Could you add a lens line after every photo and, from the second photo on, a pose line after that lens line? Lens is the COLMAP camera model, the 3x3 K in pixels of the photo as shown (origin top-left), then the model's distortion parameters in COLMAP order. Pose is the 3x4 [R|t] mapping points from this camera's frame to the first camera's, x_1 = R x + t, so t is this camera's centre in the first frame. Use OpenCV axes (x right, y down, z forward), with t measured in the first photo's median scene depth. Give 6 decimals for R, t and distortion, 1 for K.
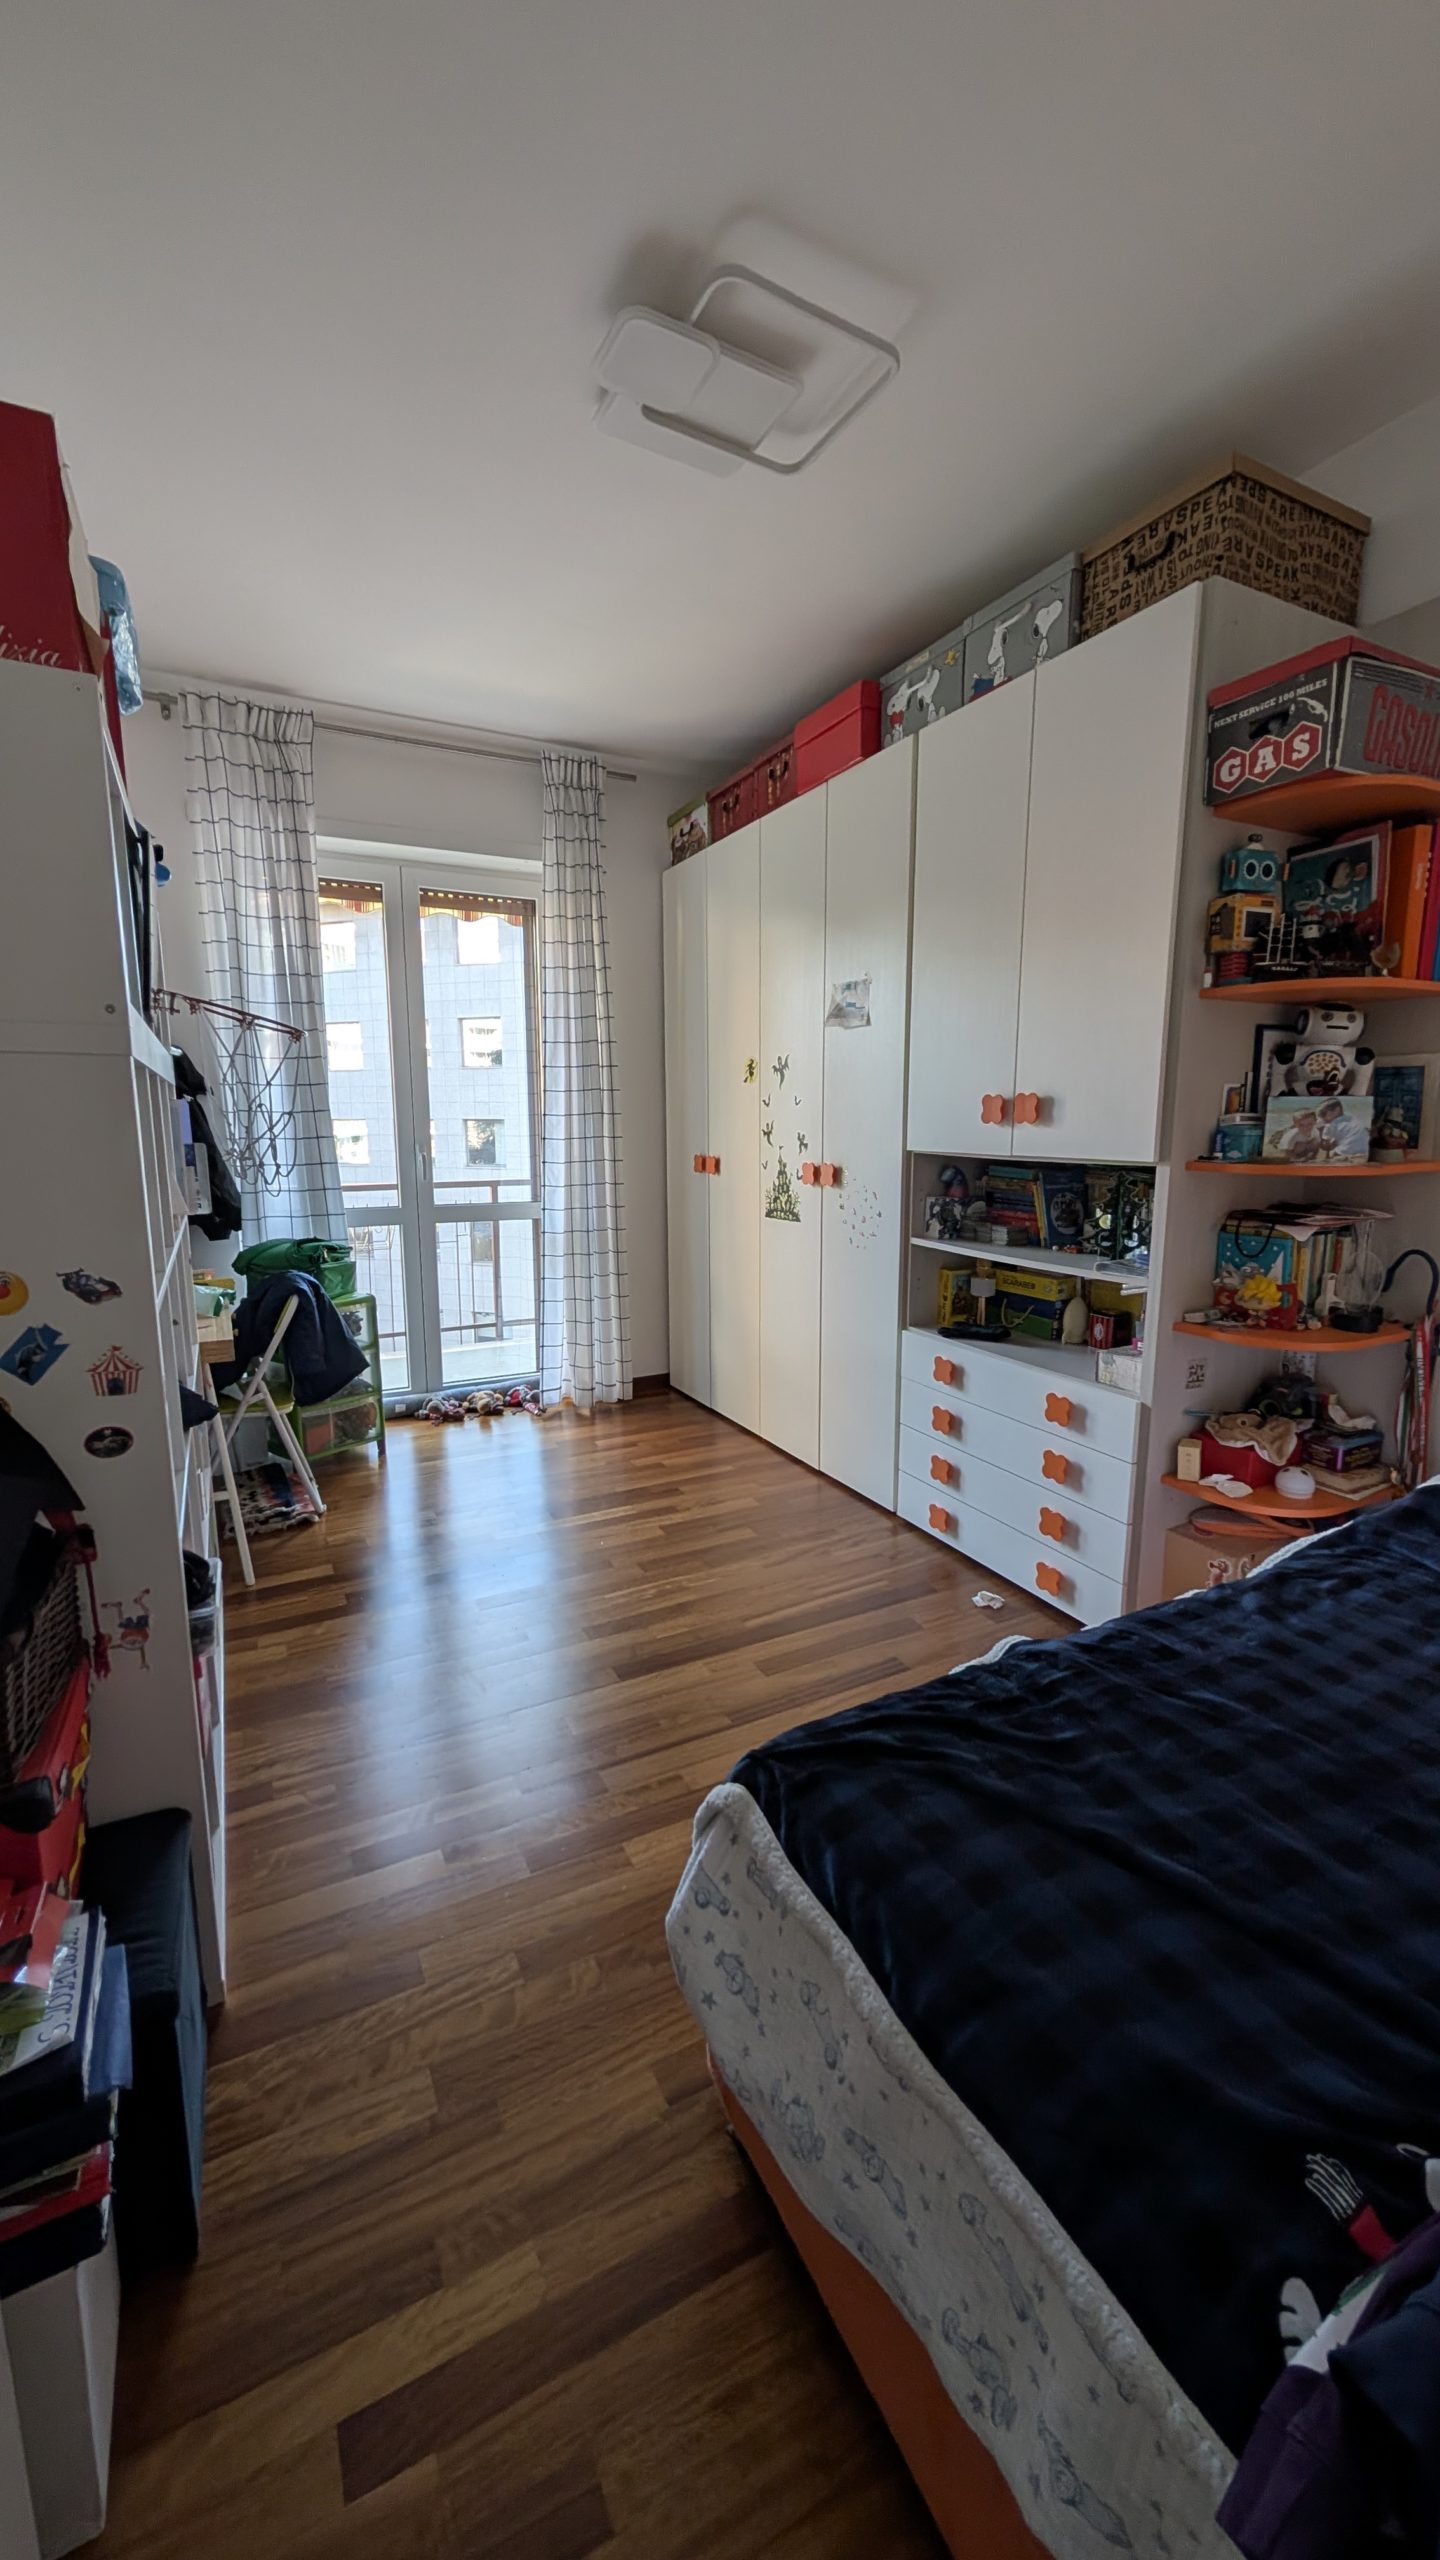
lens RADIAL K [[968.0, 0, 723.1], [0, 968.0, 1274.7], [0, 0, 1]] dist [0.000752, -0.000258]
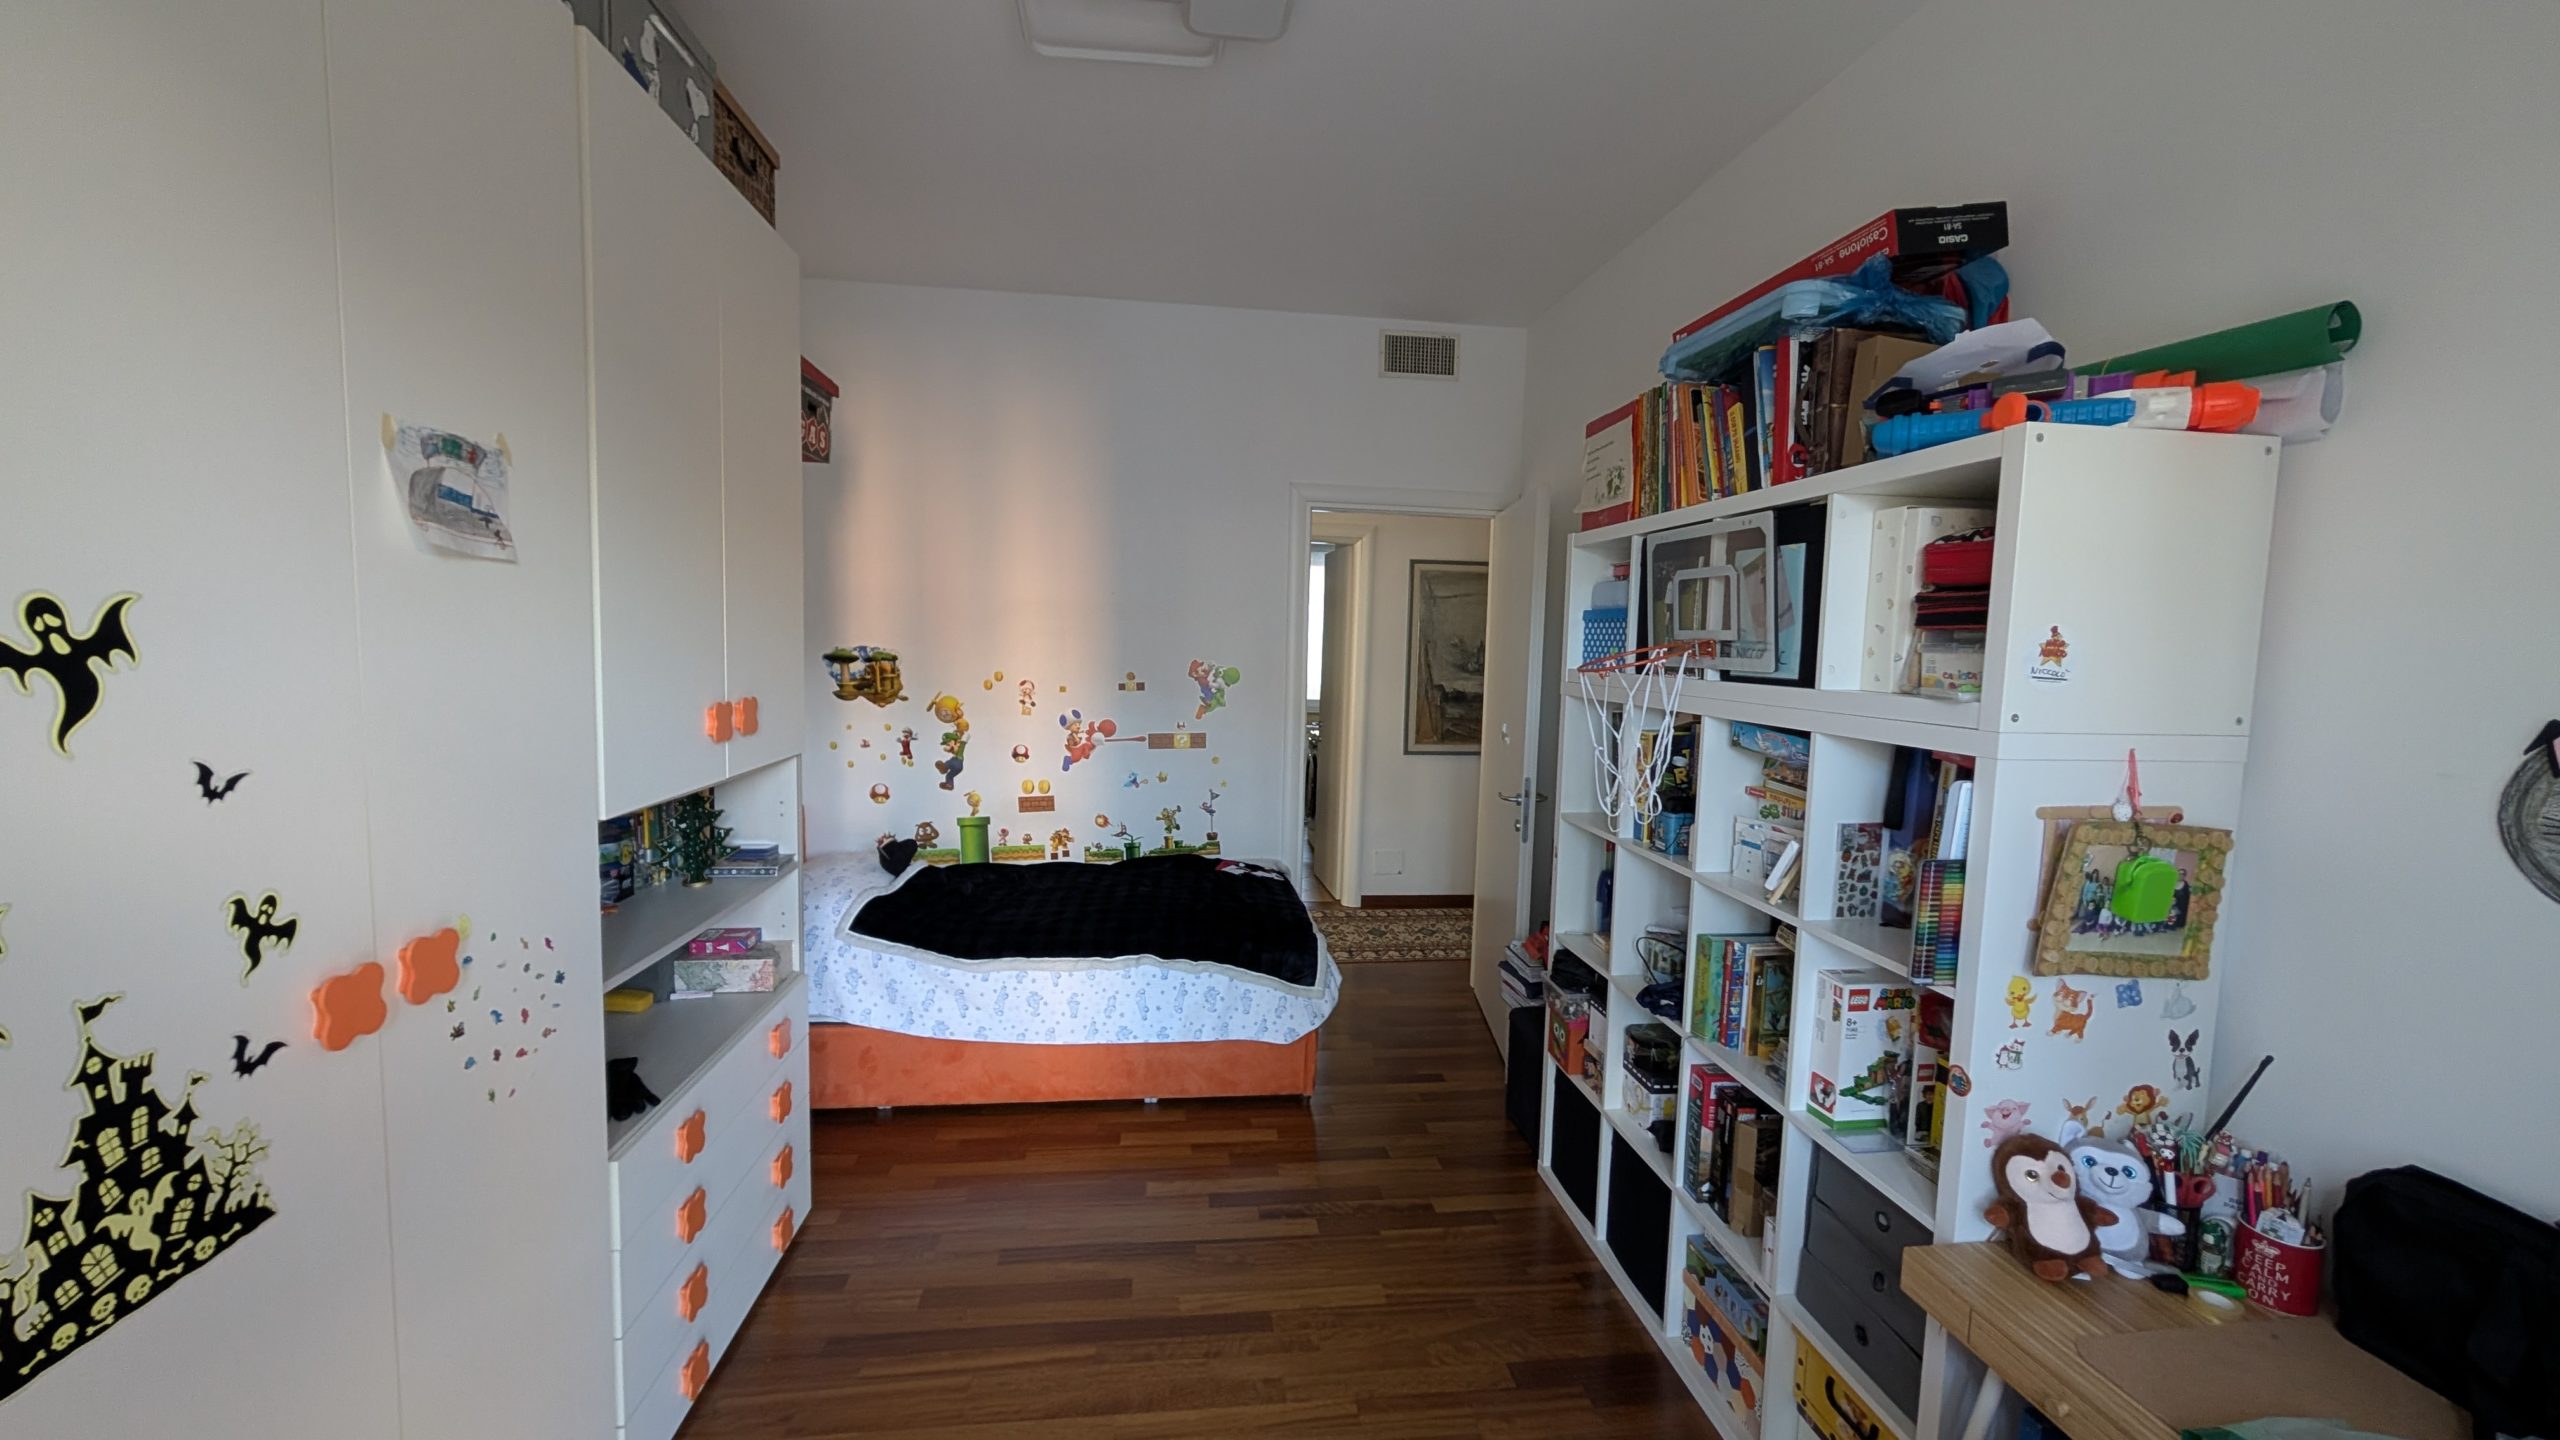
lens RADIAL K [[968.0, 0, 1275.4], [0, 968.0, 716.3], [0, 0, 1]] dist [0.000752, -0.000258]
pose [[-0.935166, -0.050256, 0.350627, -0.266740], [0.035154, 0.971829, 0.233053, -0.240492], [-0.352461, 0.230269, -0.907054, 1.103677]]
